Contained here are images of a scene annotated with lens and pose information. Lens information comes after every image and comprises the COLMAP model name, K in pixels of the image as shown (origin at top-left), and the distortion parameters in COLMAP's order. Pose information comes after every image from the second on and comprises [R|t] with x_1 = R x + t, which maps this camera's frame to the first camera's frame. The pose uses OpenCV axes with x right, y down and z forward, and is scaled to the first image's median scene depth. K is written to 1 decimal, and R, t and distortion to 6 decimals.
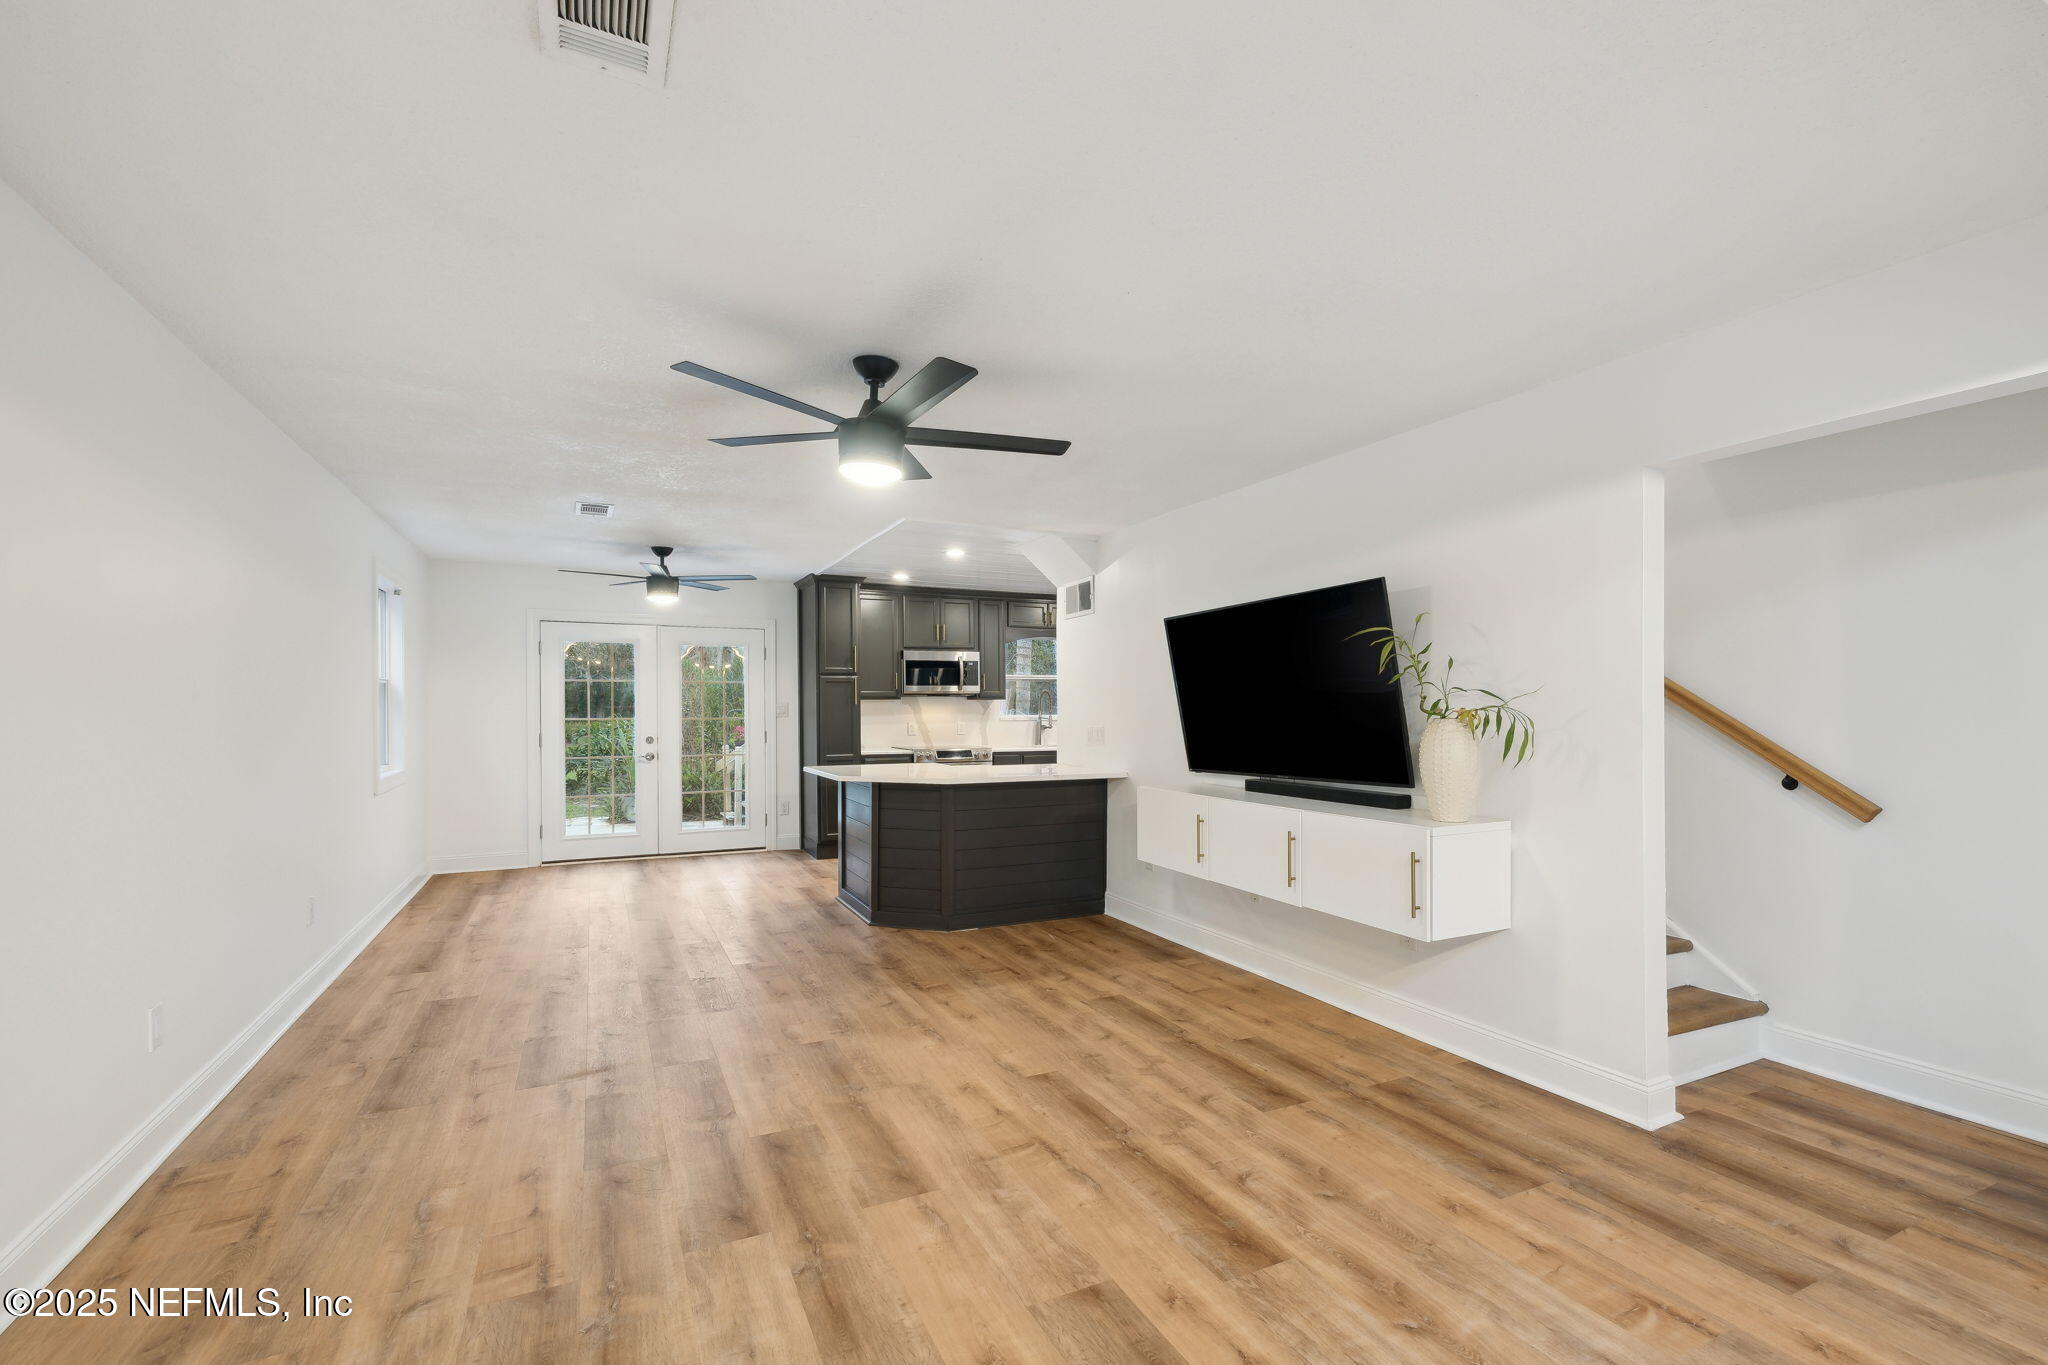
lens RADIAL K [[886.8, 0, 1022.2], [0, 886.8, 710.3], [0, 0, 1]] dist [-0.001264, 0.000081]
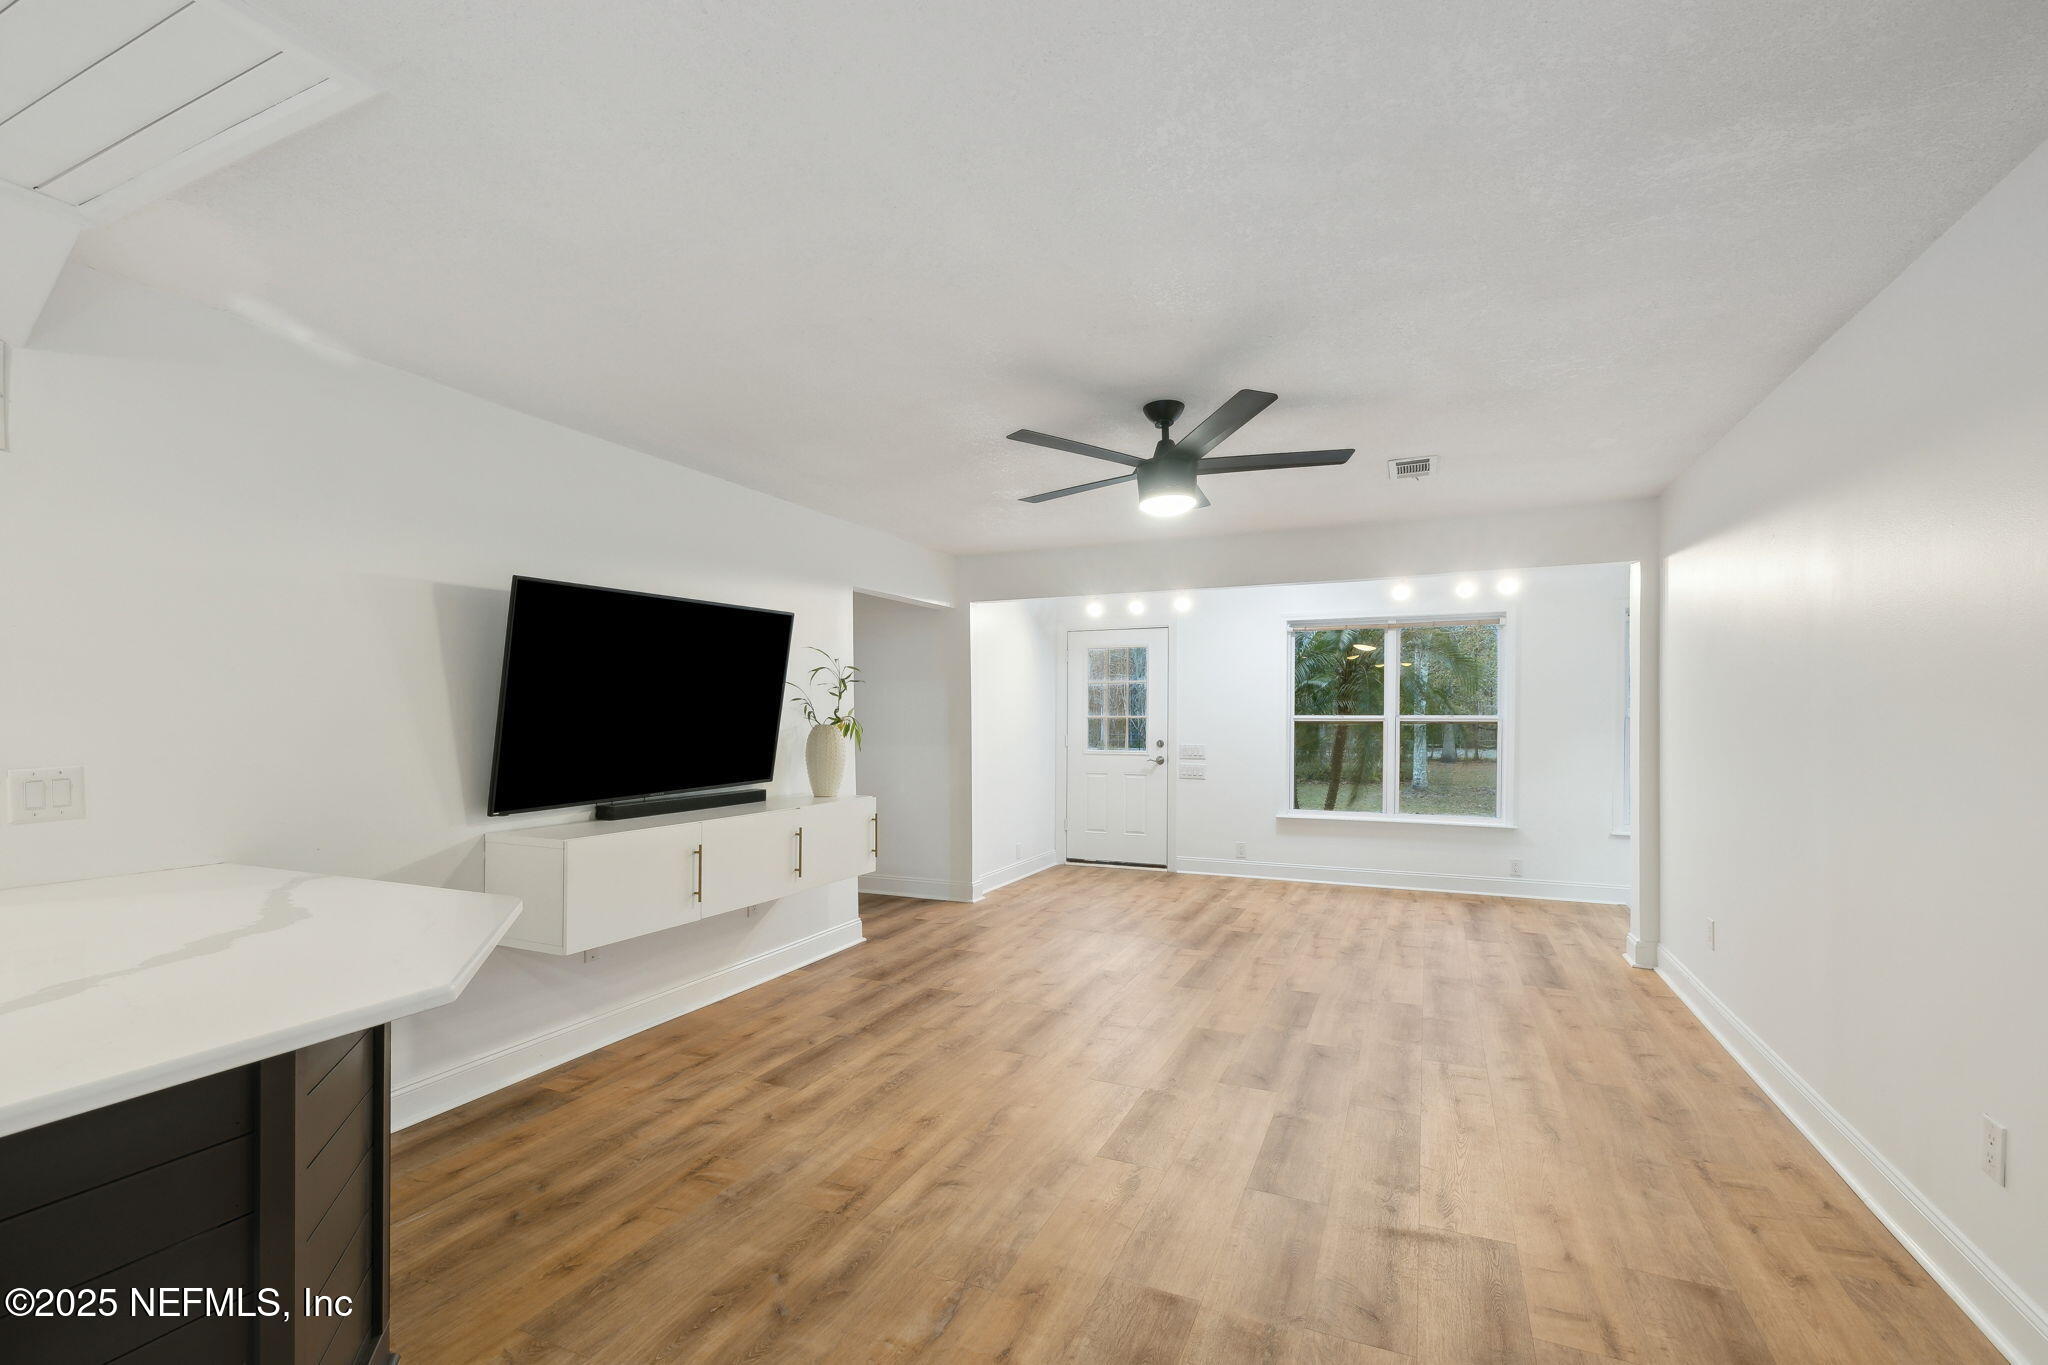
lens RADIAL K [[886.8, 0, 1022.2], [0, 886.8, 710.3], [0, 0, 1]] dist [-0.001264, 0.000081]
pose [[-0.638471, 0.005705, 0.769625, -0.731358], [0.003062, 0.999983, -0.004873, -0.004628], [-0.769640, -0.000755, -0.638478, 1.481362]]
